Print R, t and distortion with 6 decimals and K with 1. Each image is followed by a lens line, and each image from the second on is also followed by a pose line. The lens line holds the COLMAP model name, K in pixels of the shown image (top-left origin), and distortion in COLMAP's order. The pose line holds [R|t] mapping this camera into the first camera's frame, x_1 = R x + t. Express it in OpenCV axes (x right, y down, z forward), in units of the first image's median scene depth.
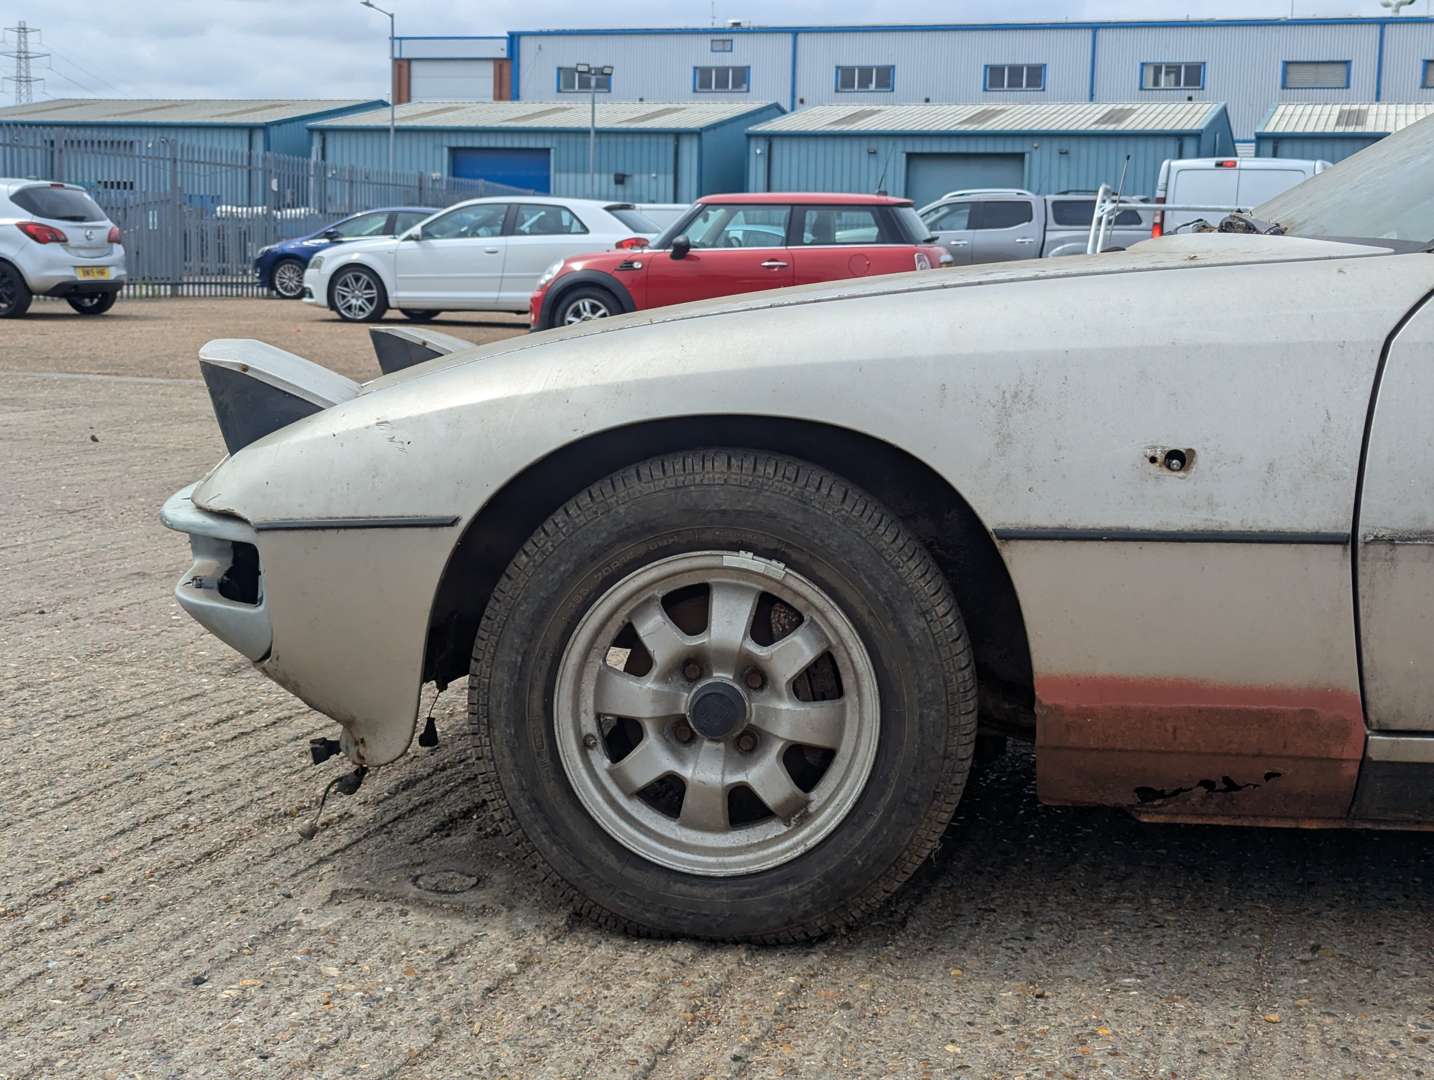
lens RADIAL K [[1991.6, 0, 717.0], [0, 1991.6, 540.0], [0, 0, 1]] dist [0.126854, -0.468580]
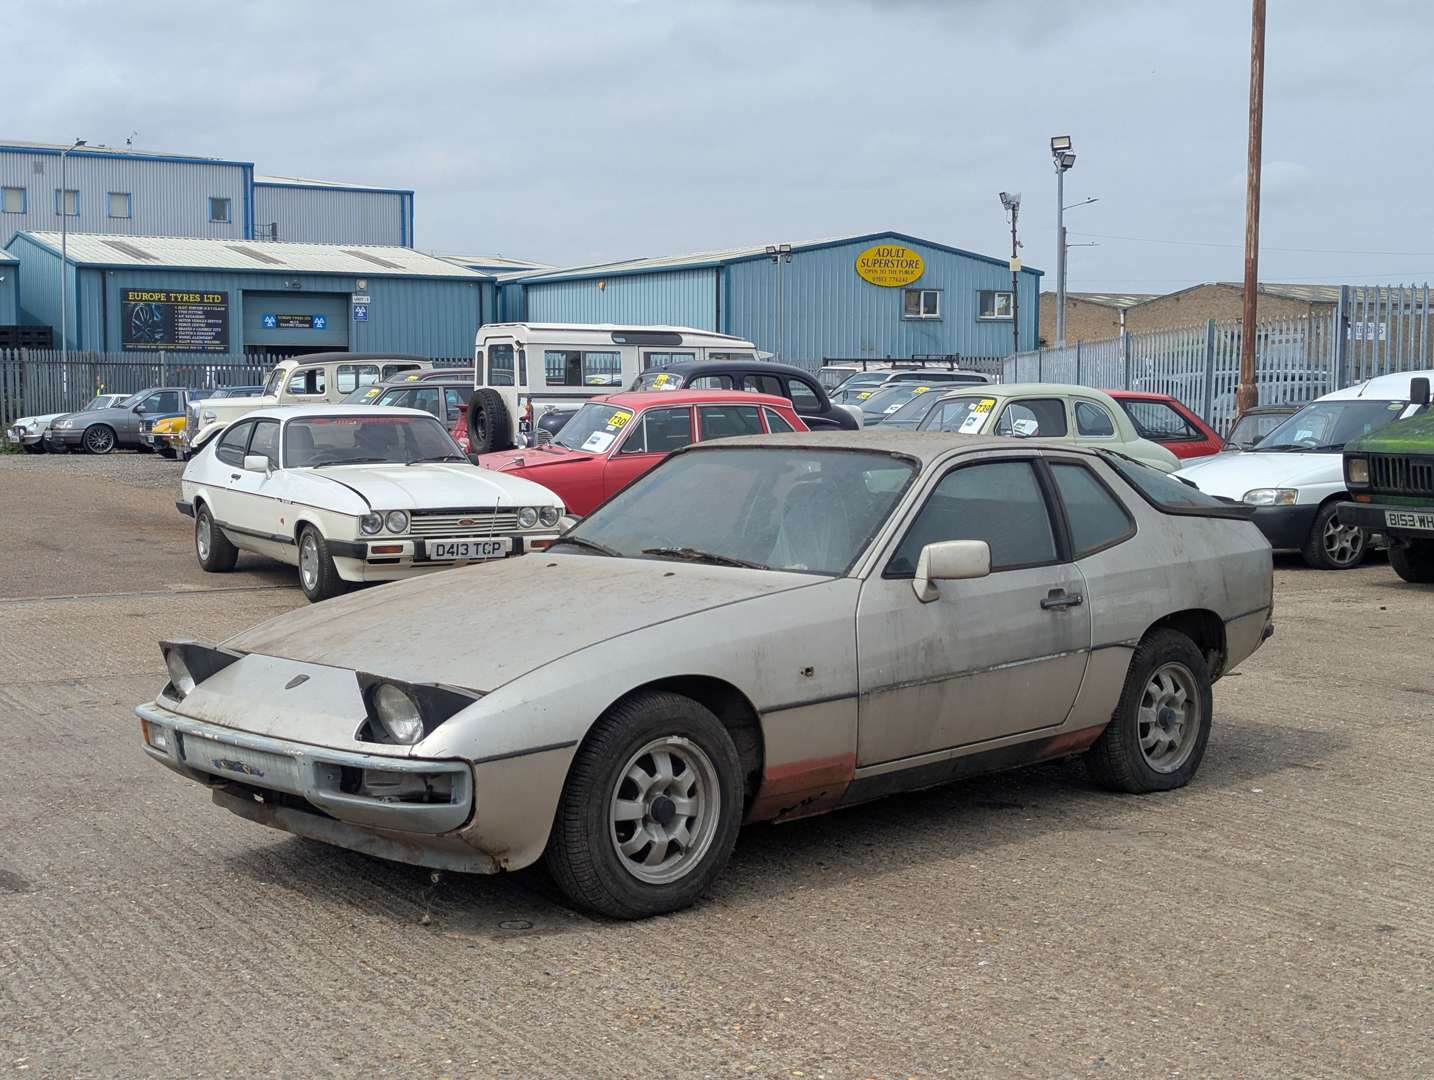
lens RADIAL K [[1991.6, 0, 717.0], [0, 1991.6, 540.0], [0, 0, 1]] dist [0.126854, -0.468580]
pose [[0.671871, -0.081440, 0.736177, -0.179167], [0.117039, 0.993123, 0.003050, -0.024151], [-0.731363, 0.084112, 0.676782, -0.066187]]
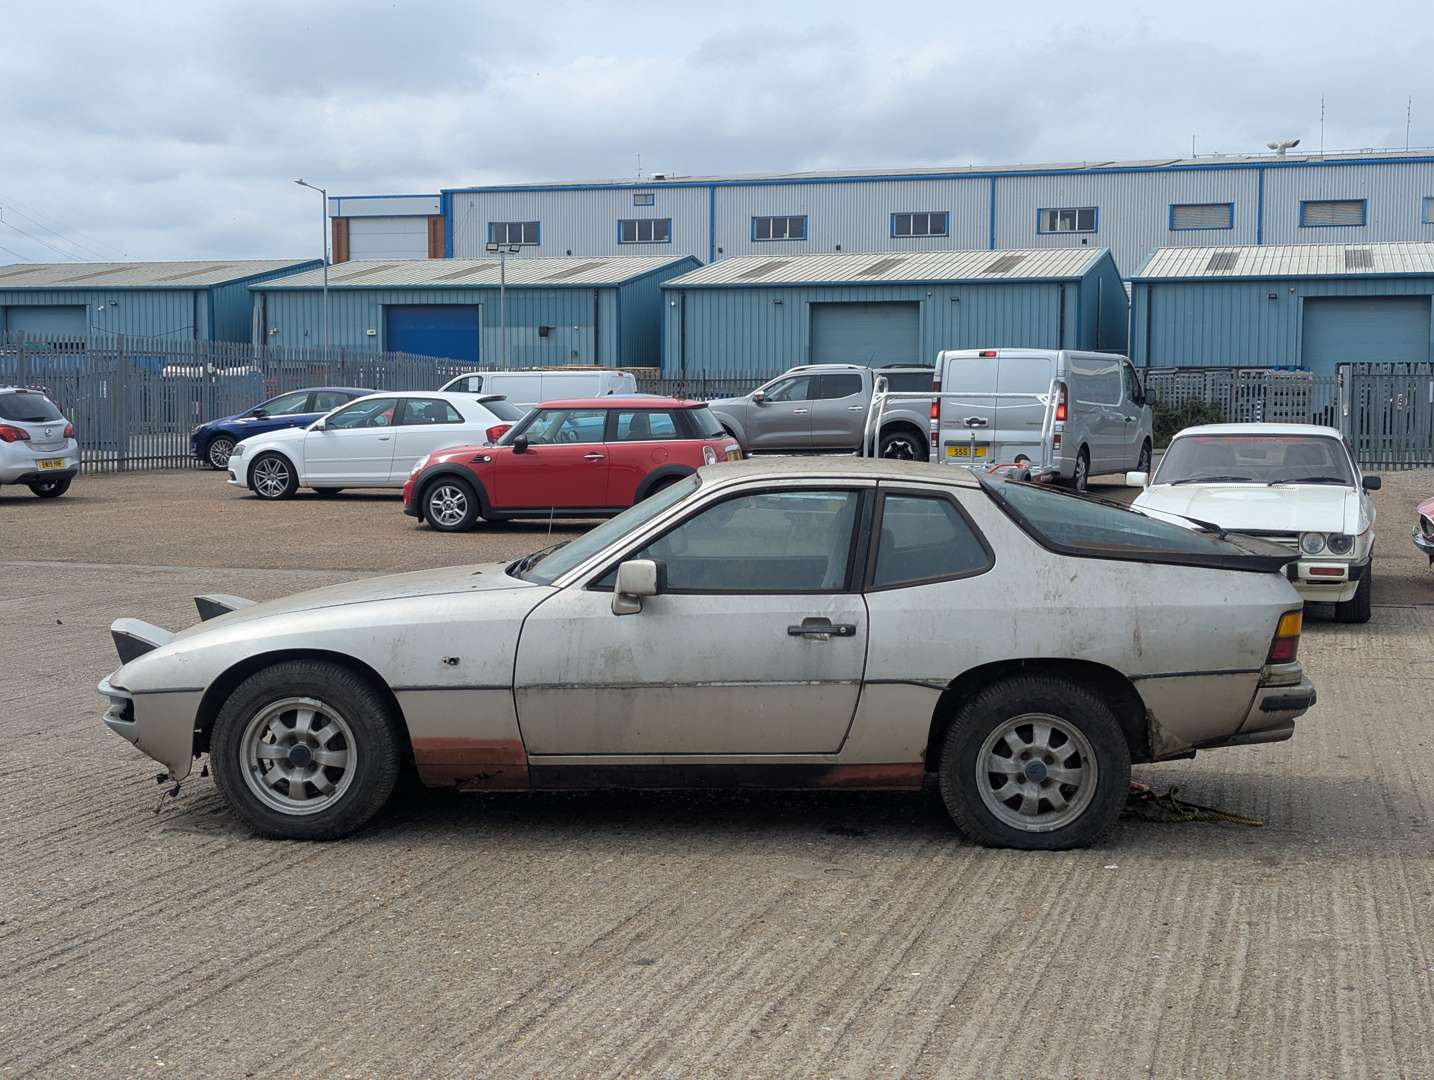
lens RADIAL K [[1991.6, 0, 717.0], [0, 1991.6, 540.0], [0, 0, 1]] dist [0.126854, -0.468580]
pose [[0.999460, -0.023670, 0.022794, 0.059025], [0.025052, 0.997737, -0.062396, -0.002767], [-0.021266, 0.062933, 0.997791, -0.204228]]
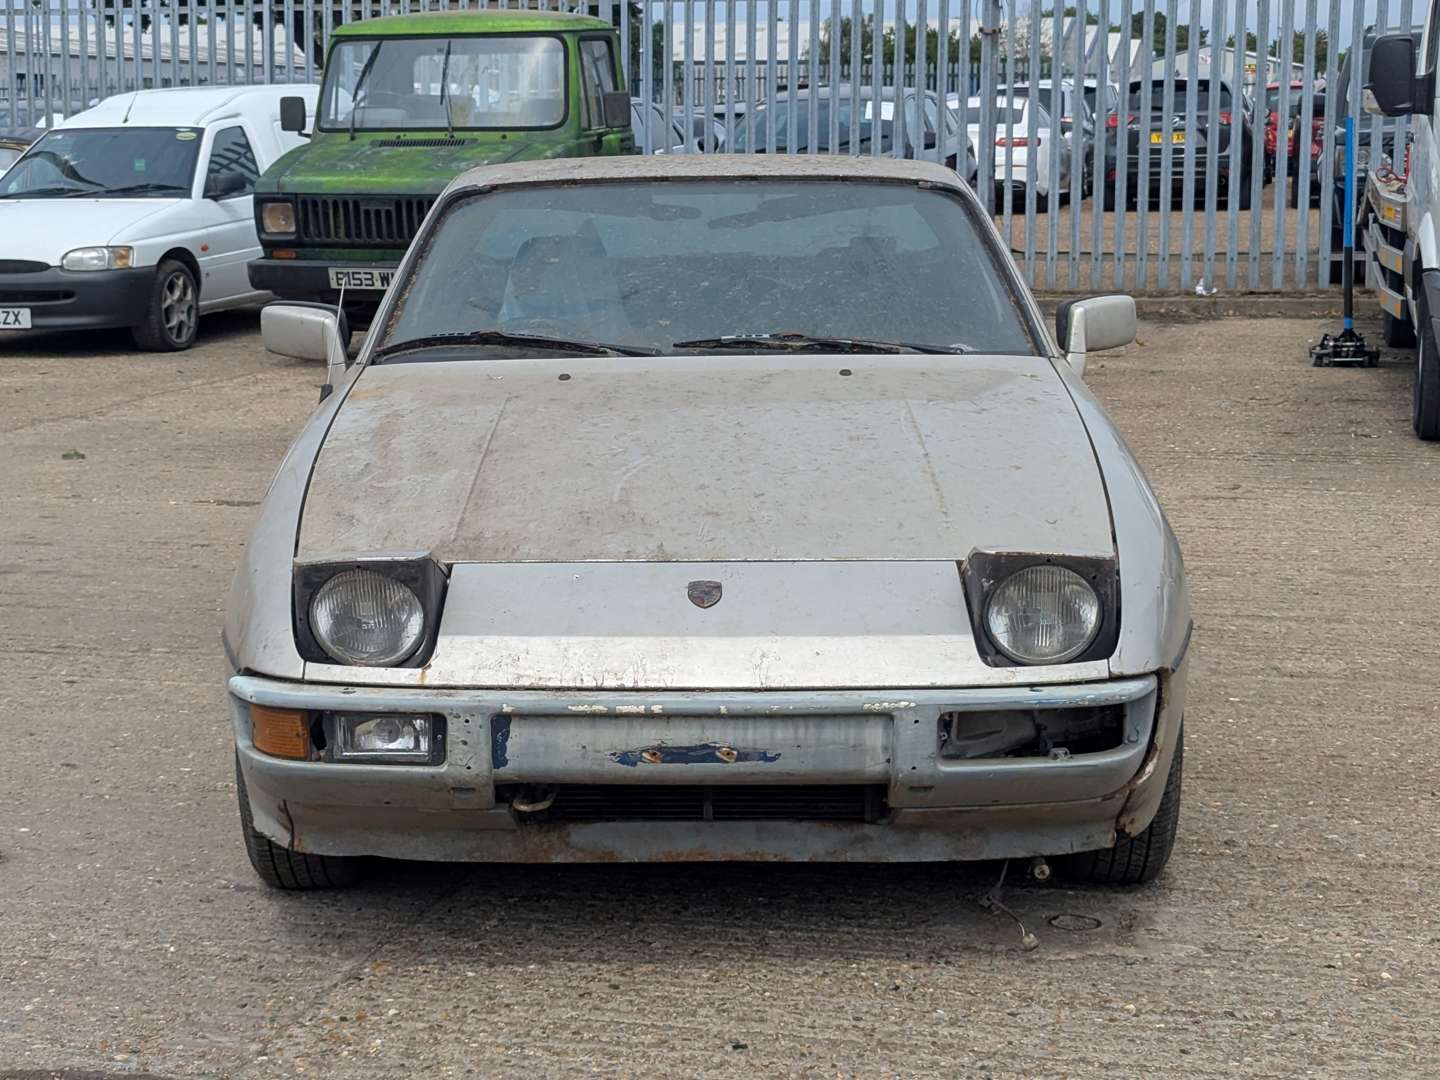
lens RADIAL K [[2577.0, 0, 719.0], [0, 2577.0, 462.8], [0, 0, 1]] dist [0.121167, -0.156776]
pose [[-0.041778, -0.156401, 0.986810, -0.213186], [0.137269, 0.977408, 0.160723, -0.051456], [-0.989652, 0.142173, -0.019365, 0.151383]]
